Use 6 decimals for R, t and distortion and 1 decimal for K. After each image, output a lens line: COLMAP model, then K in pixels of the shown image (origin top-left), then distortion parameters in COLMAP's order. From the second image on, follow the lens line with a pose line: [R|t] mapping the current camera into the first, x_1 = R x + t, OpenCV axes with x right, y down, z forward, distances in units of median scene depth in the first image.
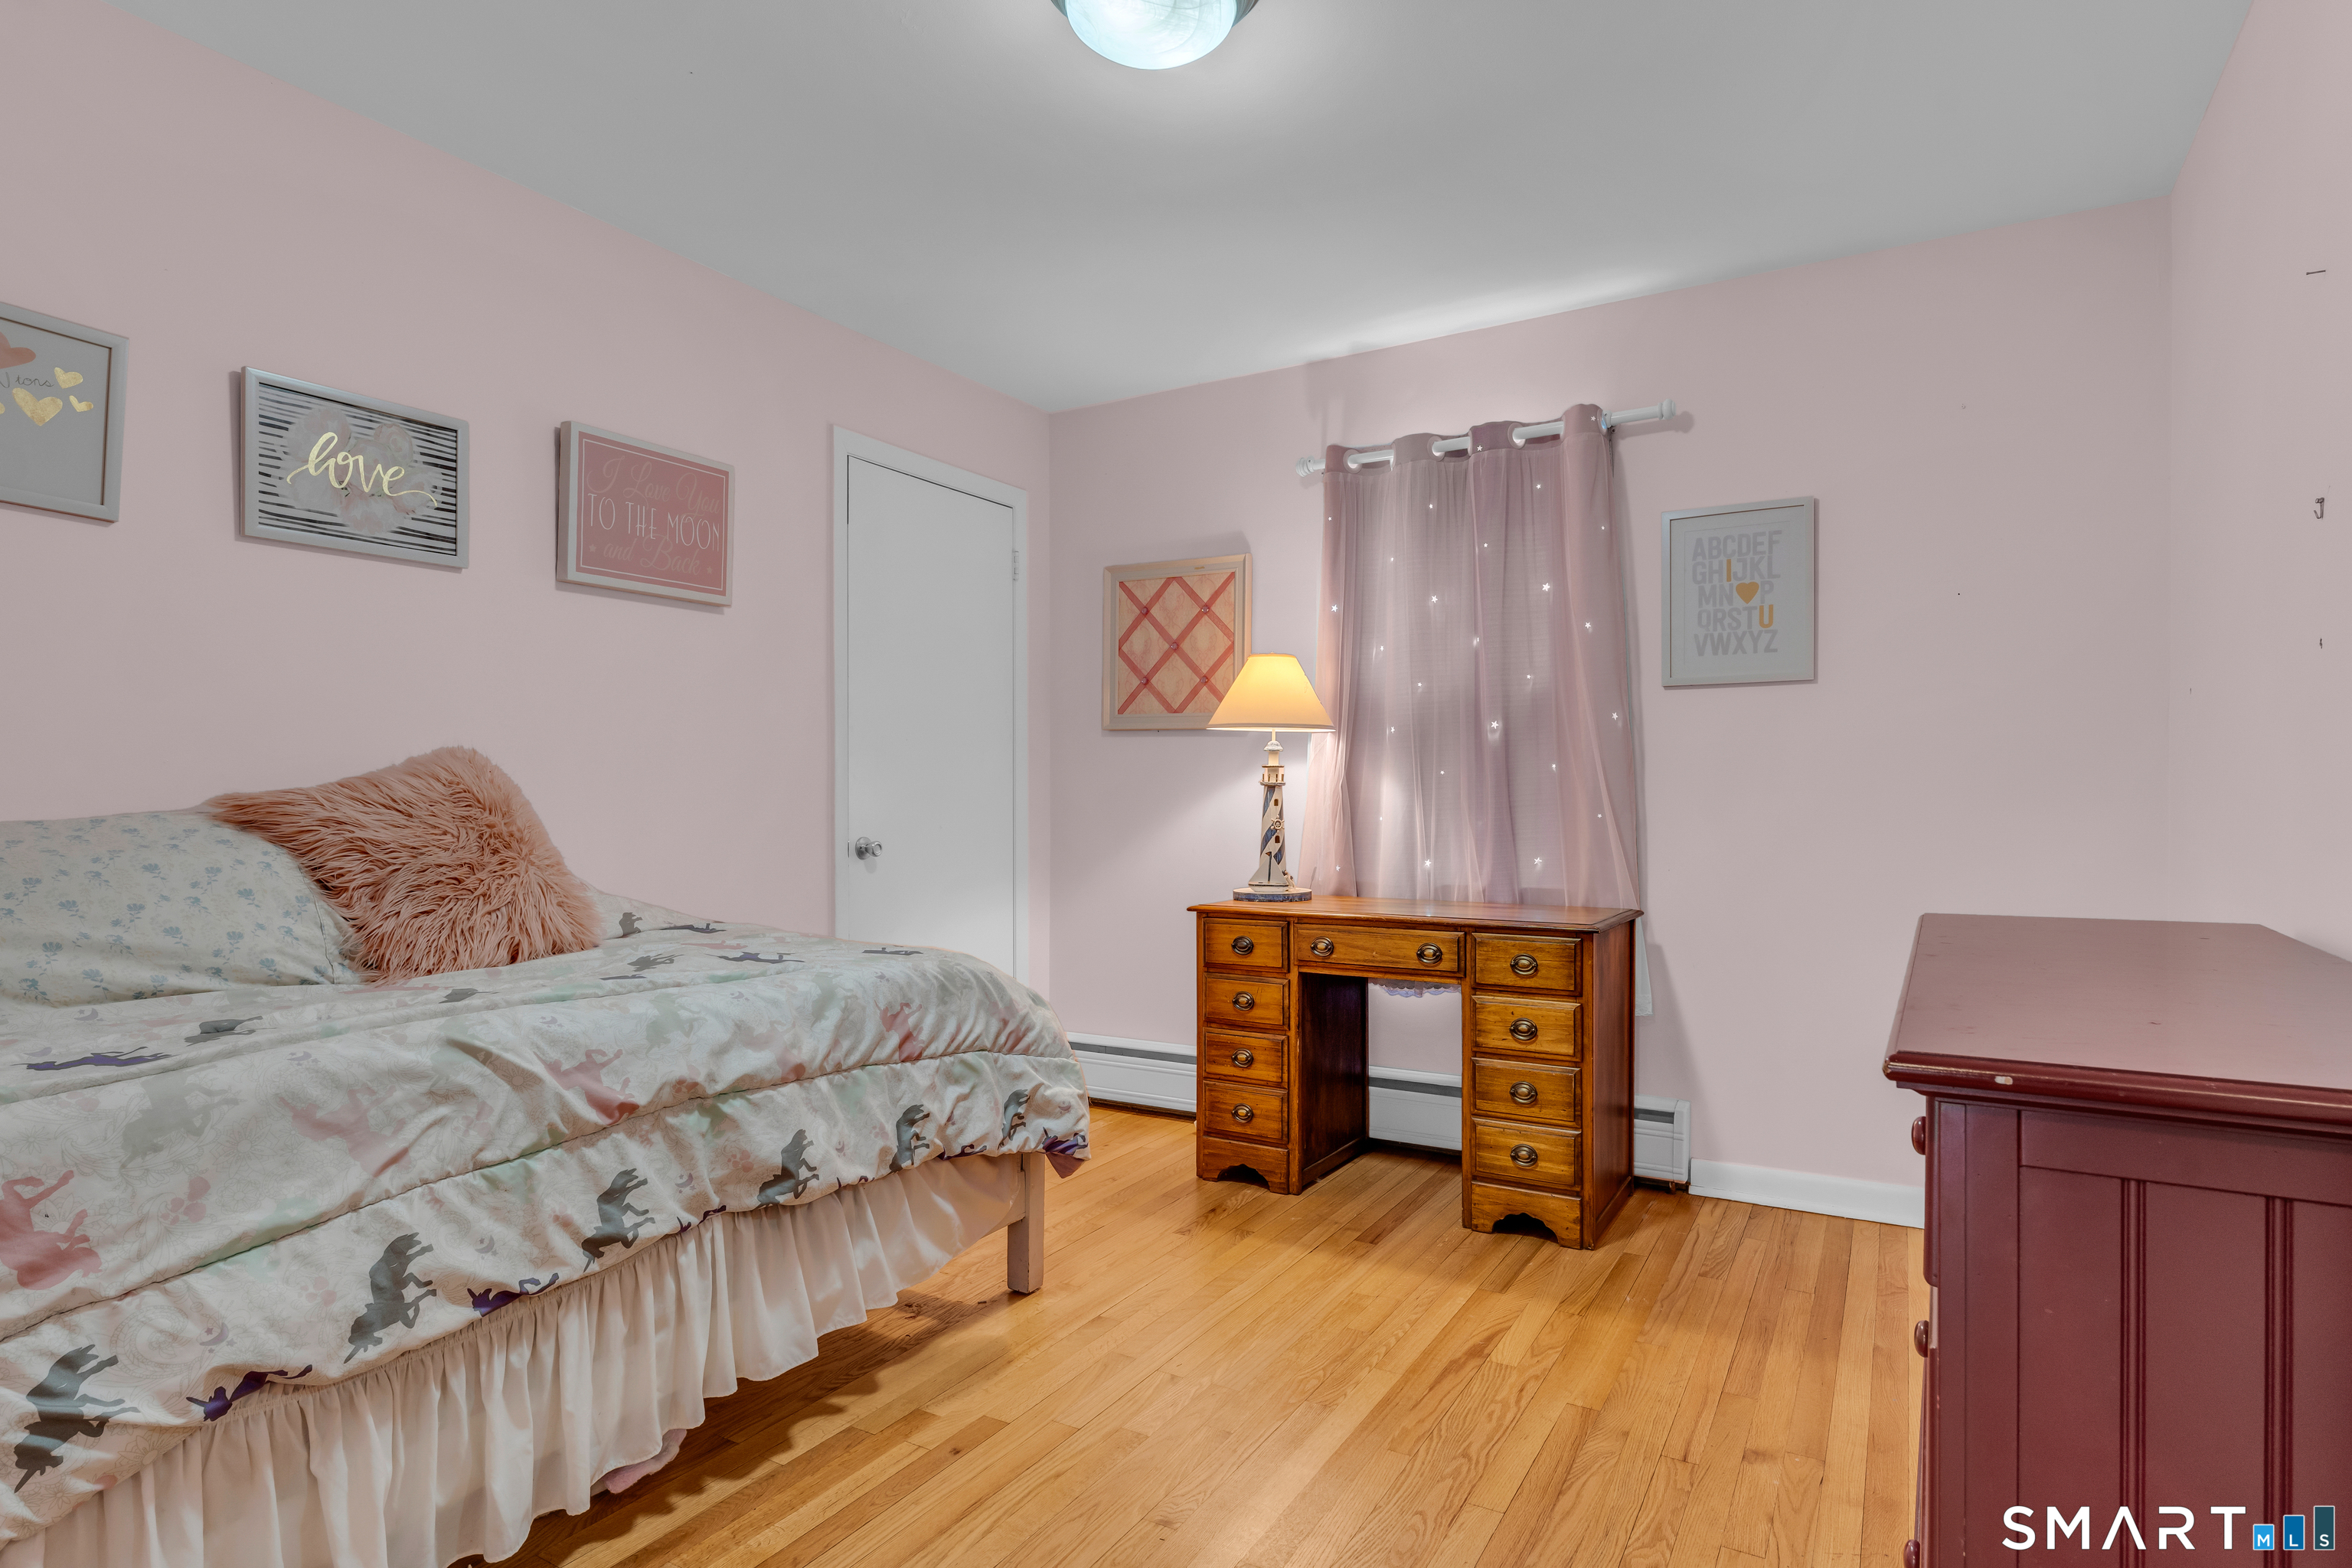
lens RADIAL K [[1208.2, 0, 1176.0], [0, 1208.2, 784.0], [0, 0, 1]] dist [0.000559, -0.000064]
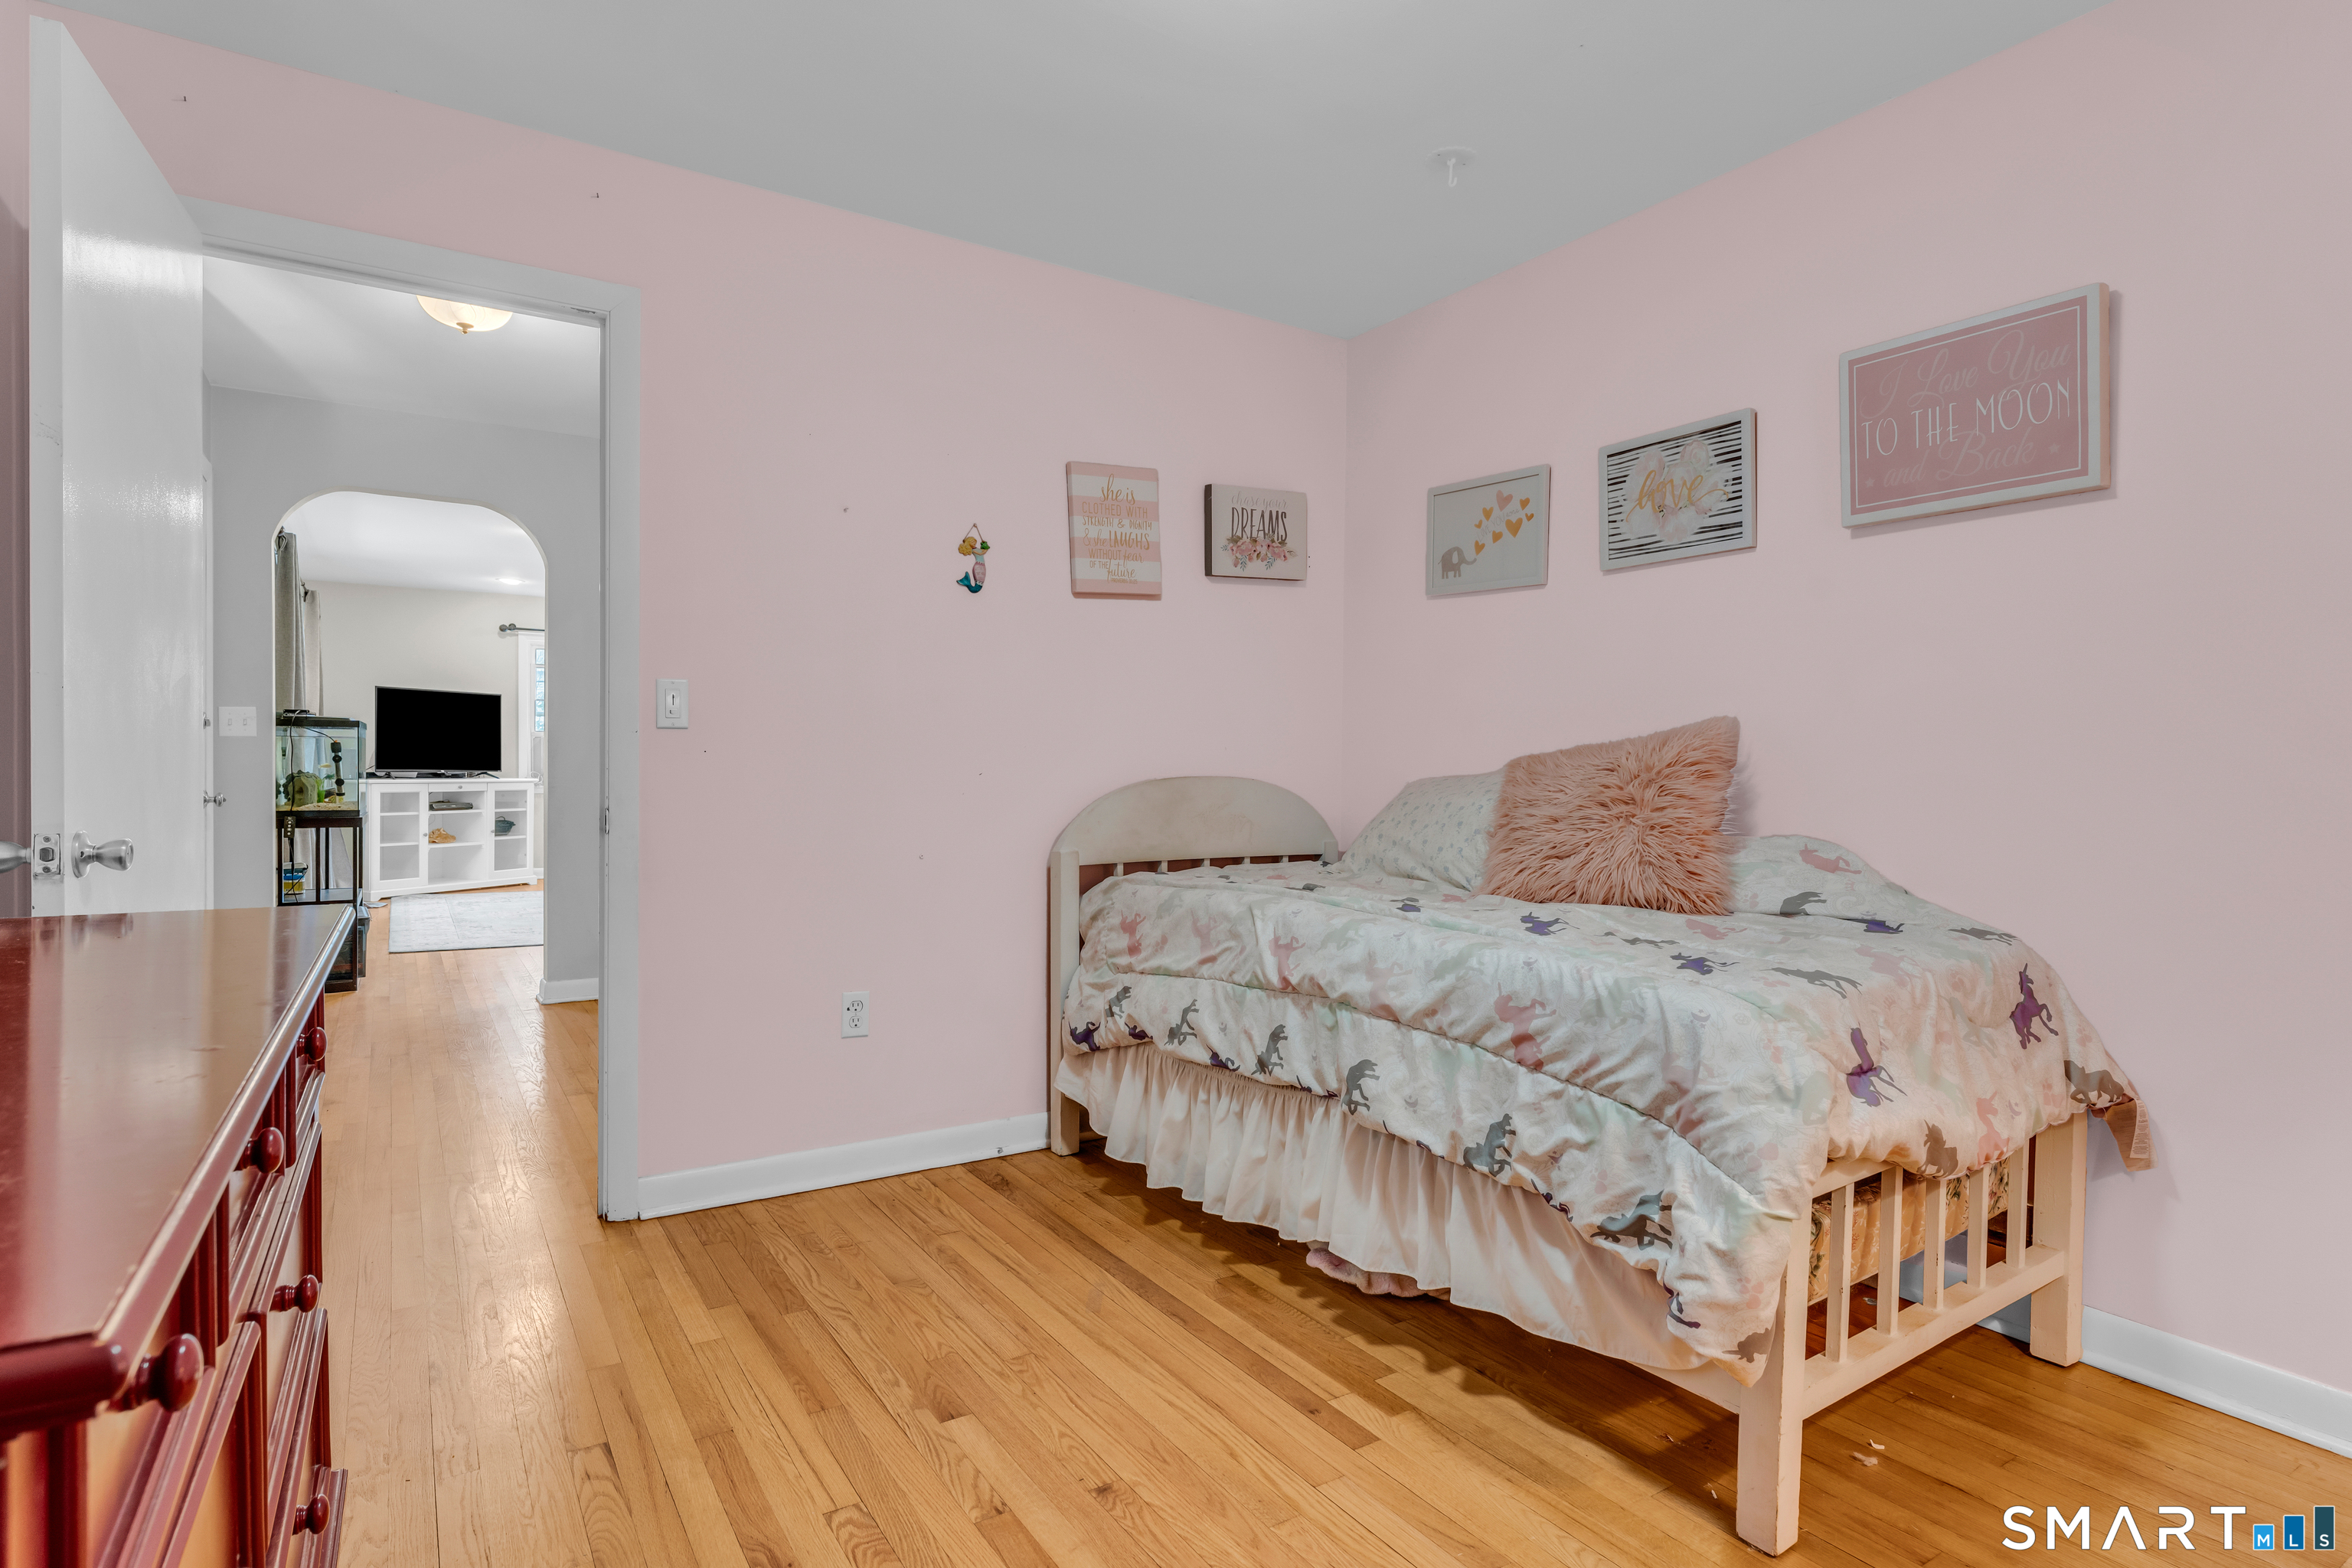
lens RADIAL K [[1198.5, 0, 1176.0], [0, 1198.5, 784.0], [0, 0, 1]] dist [-0.003249, -0.000306]
pose [[-0.430199, 0.009958, -0.902679, 0.663590], [-0.000222, 0.999938, 0.011137, 0.019141], [0.902734, 0.004991, -0.430170, 1.158975]]
